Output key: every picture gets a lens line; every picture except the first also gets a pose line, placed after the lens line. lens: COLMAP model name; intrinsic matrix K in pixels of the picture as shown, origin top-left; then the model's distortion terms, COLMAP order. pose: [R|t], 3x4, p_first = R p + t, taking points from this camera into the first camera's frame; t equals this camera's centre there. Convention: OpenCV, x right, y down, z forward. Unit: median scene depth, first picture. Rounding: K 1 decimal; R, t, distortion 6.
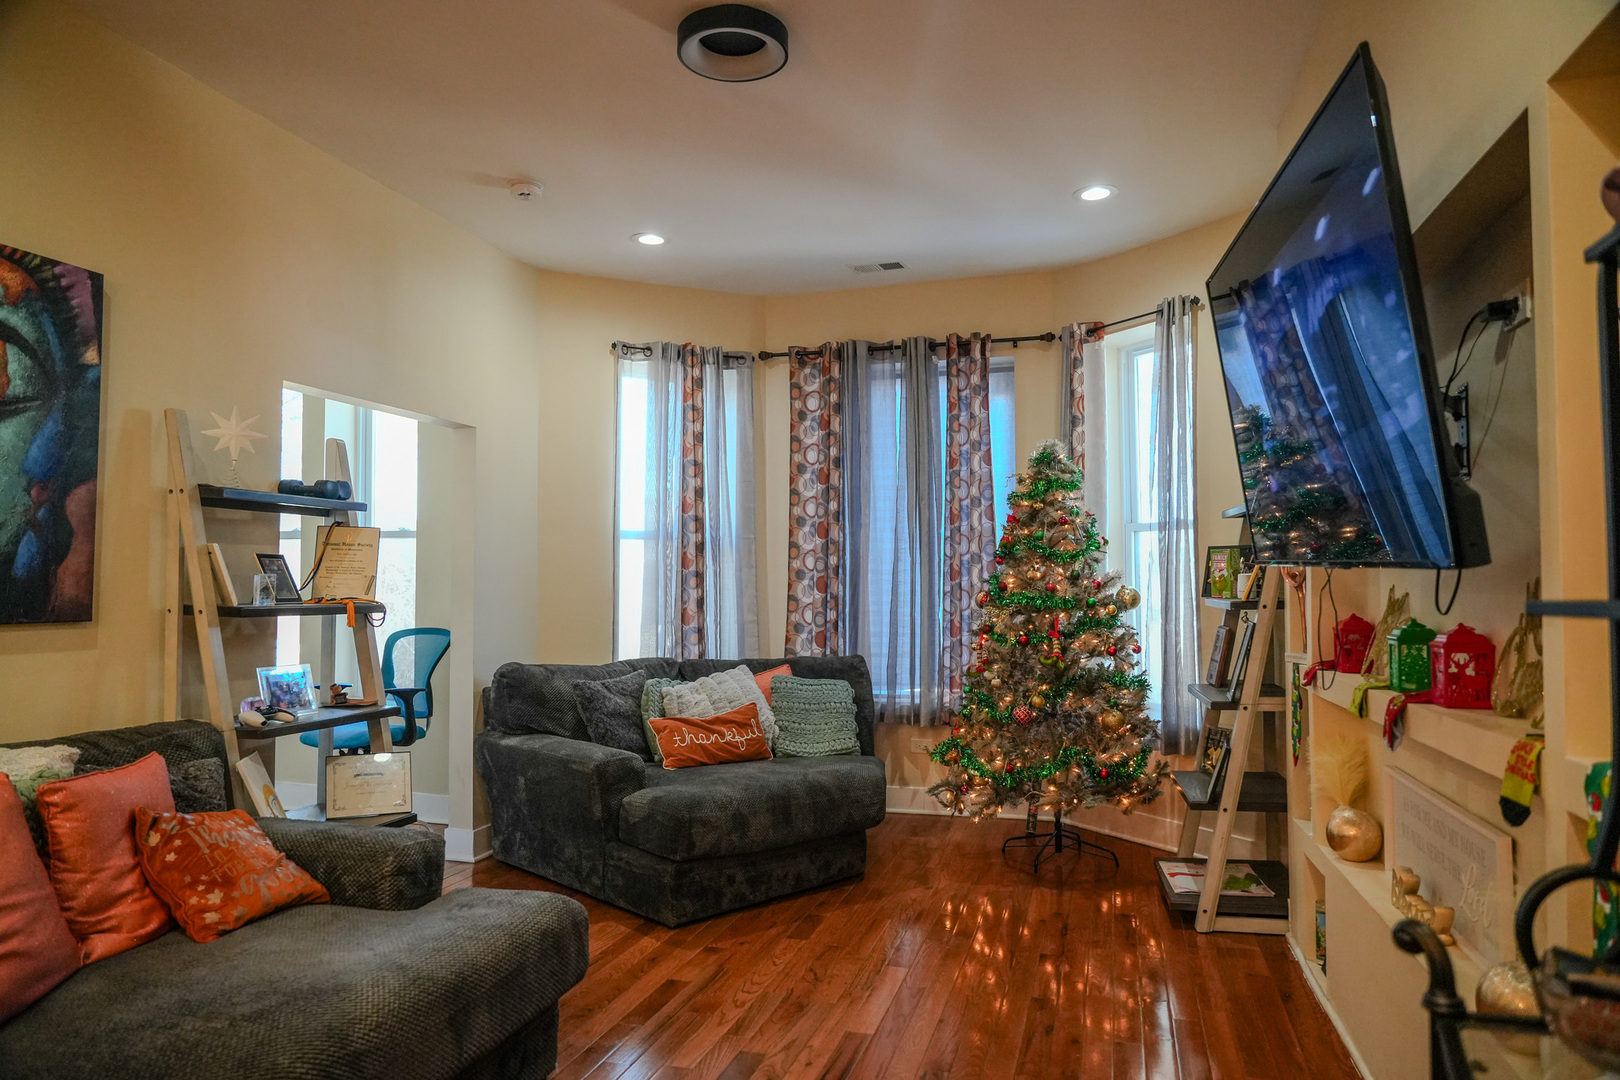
lens RADIAL K [[1076.4, 0, 825.9], [0, 1076.4, 540.2], [0, 0, 1]] dist [-0.015382, 0.023443]
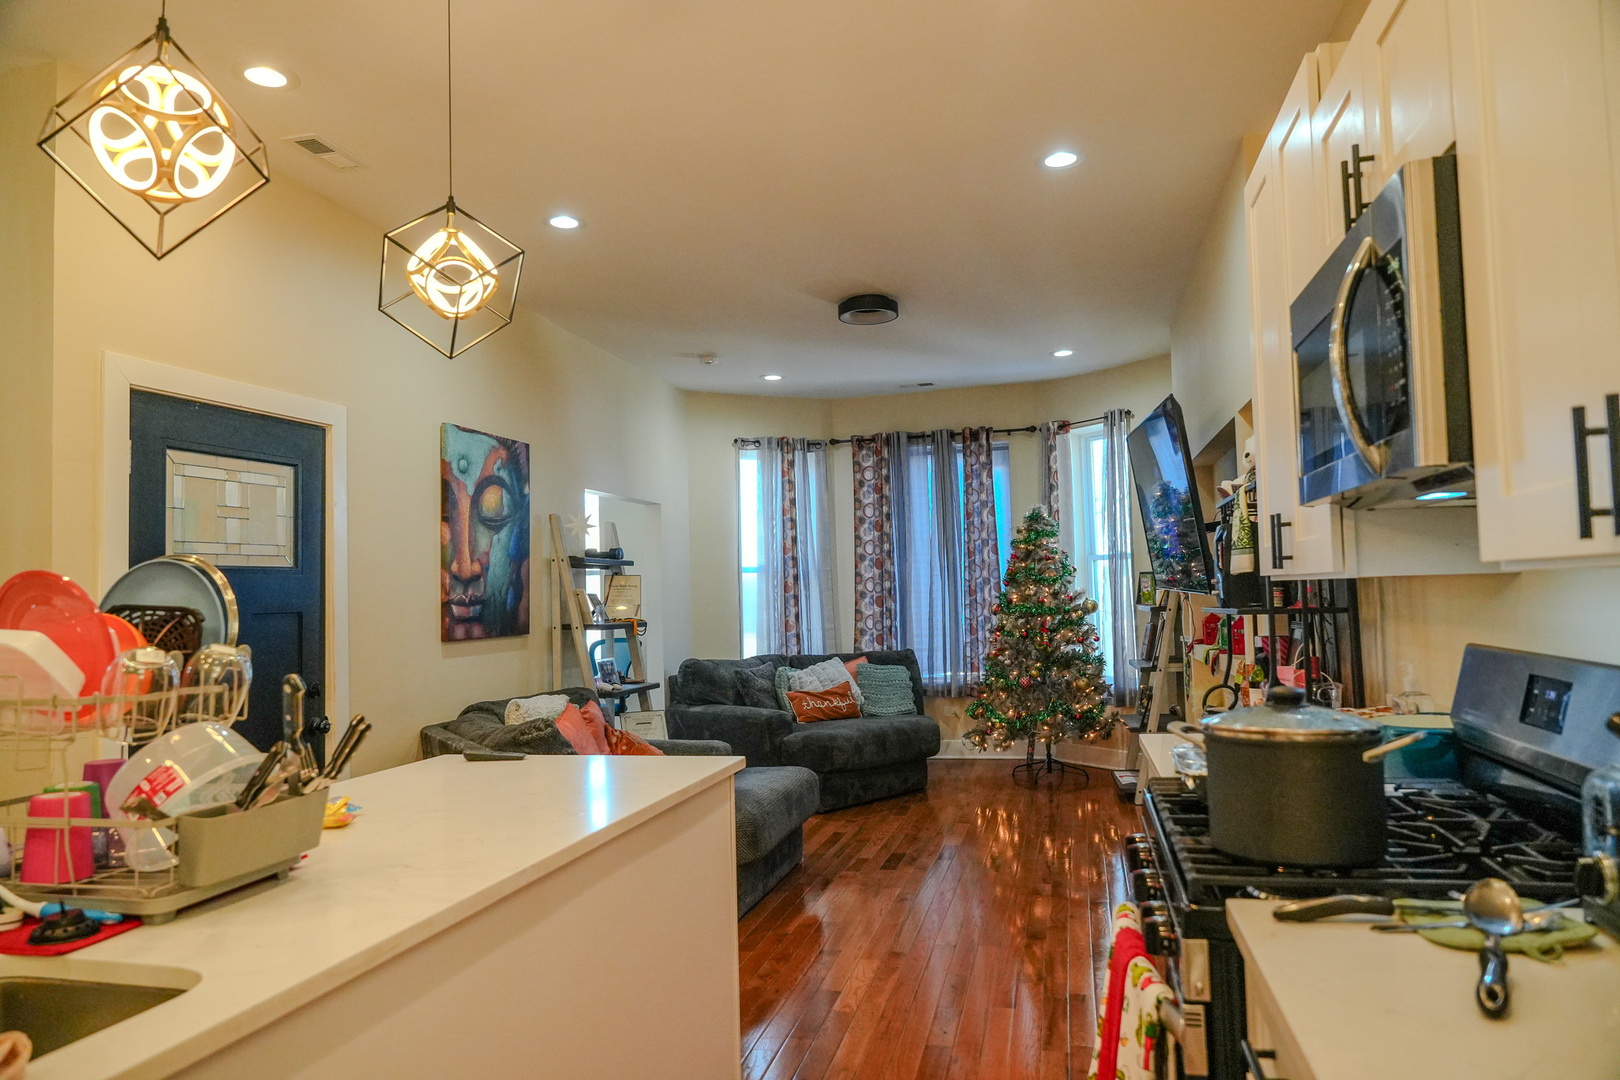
lens RADIAL K [[1076.4, 0, 825.9], [0, 1076.4, 540.2], [0, 0, 1]] dist [-0.015382, 0.023443]
pose [[0.999199, -0.022968, 0.032783, -0.140747], [0.023303, 0.999680, -0.009882, -0.032850], [-0.032546, 0.010638, 0.999414, -0.510717]]
